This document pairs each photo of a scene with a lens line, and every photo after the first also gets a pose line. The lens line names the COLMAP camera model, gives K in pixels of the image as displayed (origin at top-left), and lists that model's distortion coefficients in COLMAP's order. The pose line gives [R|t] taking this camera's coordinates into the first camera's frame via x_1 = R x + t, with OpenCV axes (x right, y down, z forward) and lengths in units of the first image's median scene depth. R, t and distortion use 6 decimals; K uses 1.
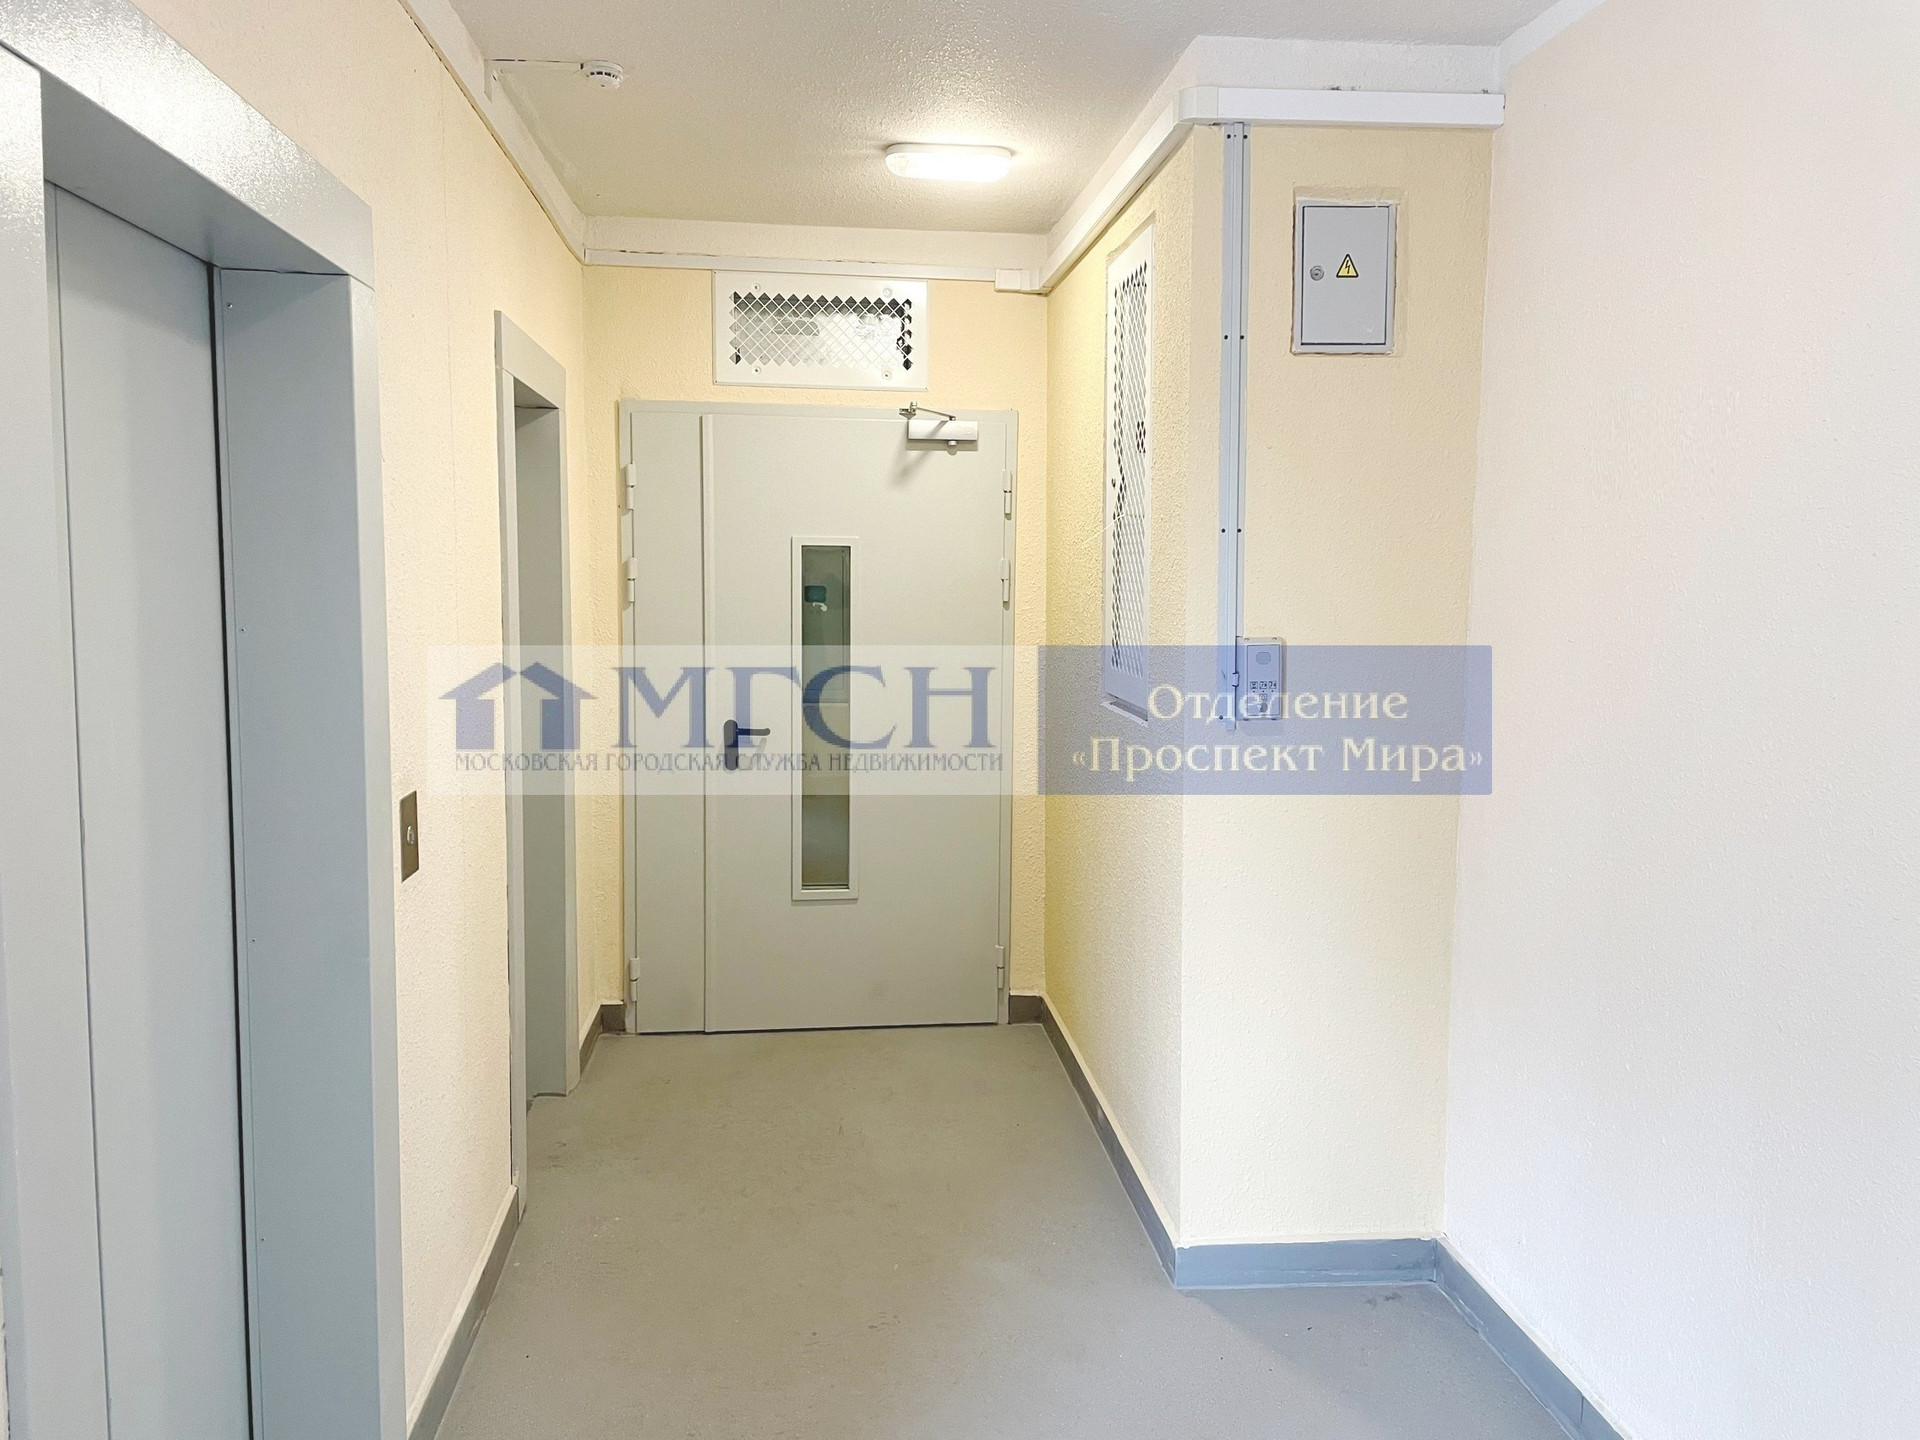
lens RADIAL K [[1448.9, 0, 962.9], [0, 1448.9, 708.4], [0, 0, 1]] dist [0.097223, -0.001529]
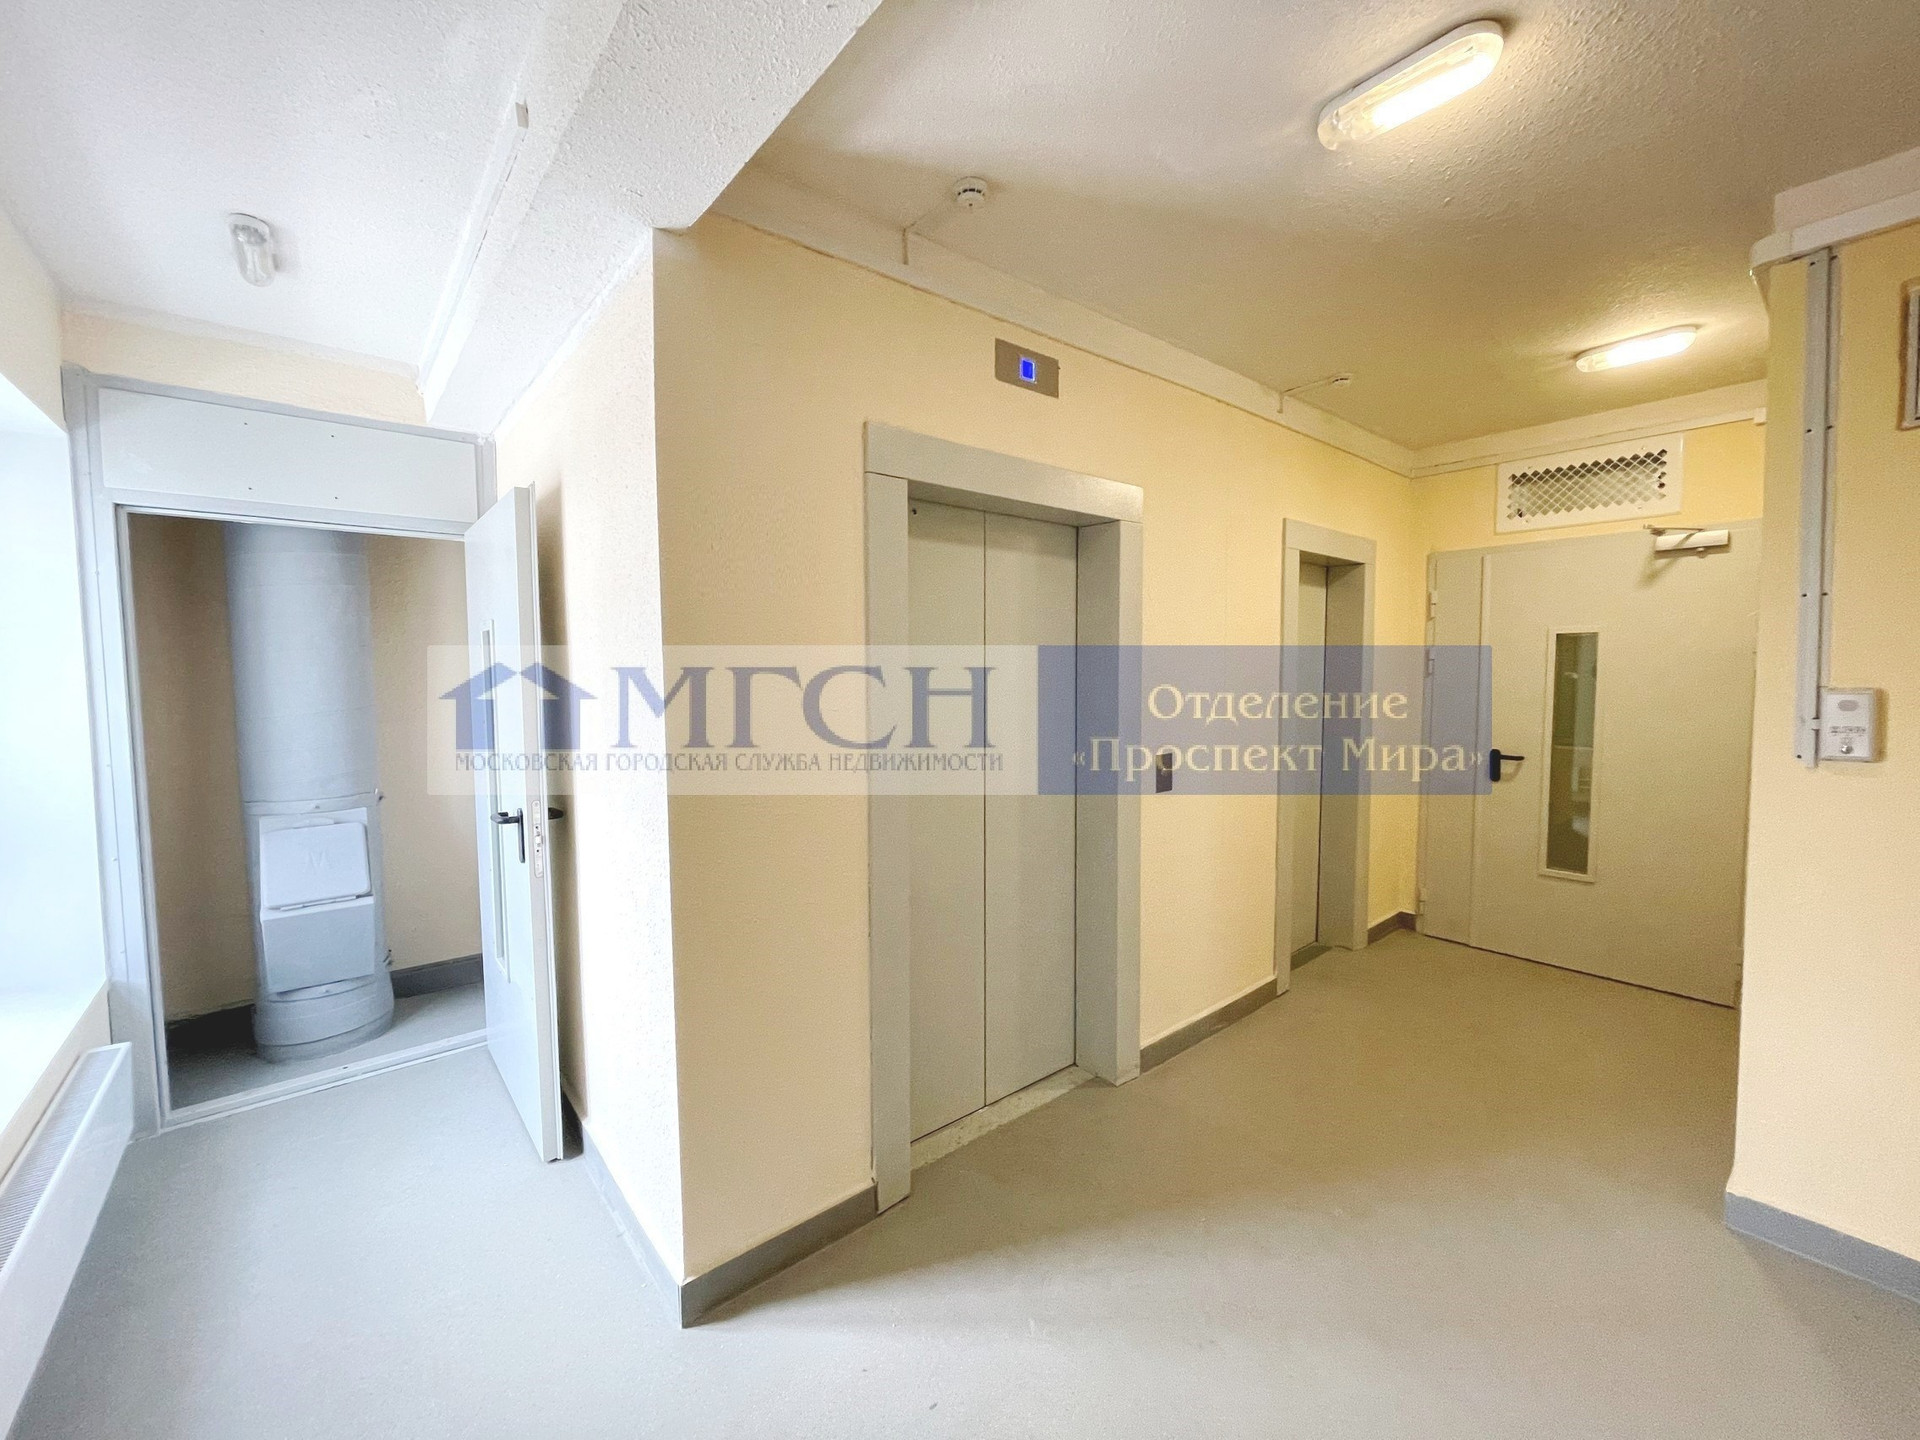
lens RADIAL K [[775.4, 0, 955.0], [0, 775.4, 720.9], [0, 0, 1]] dist [-0.014435, 0.005778]
pose [[0.550583, 0.039097, -0.833864, 0.210006], [-0.064705, 0.997896, 0.004064, 0.012273], [0.832269, 0.051718, 0.551955, 0.068469]]
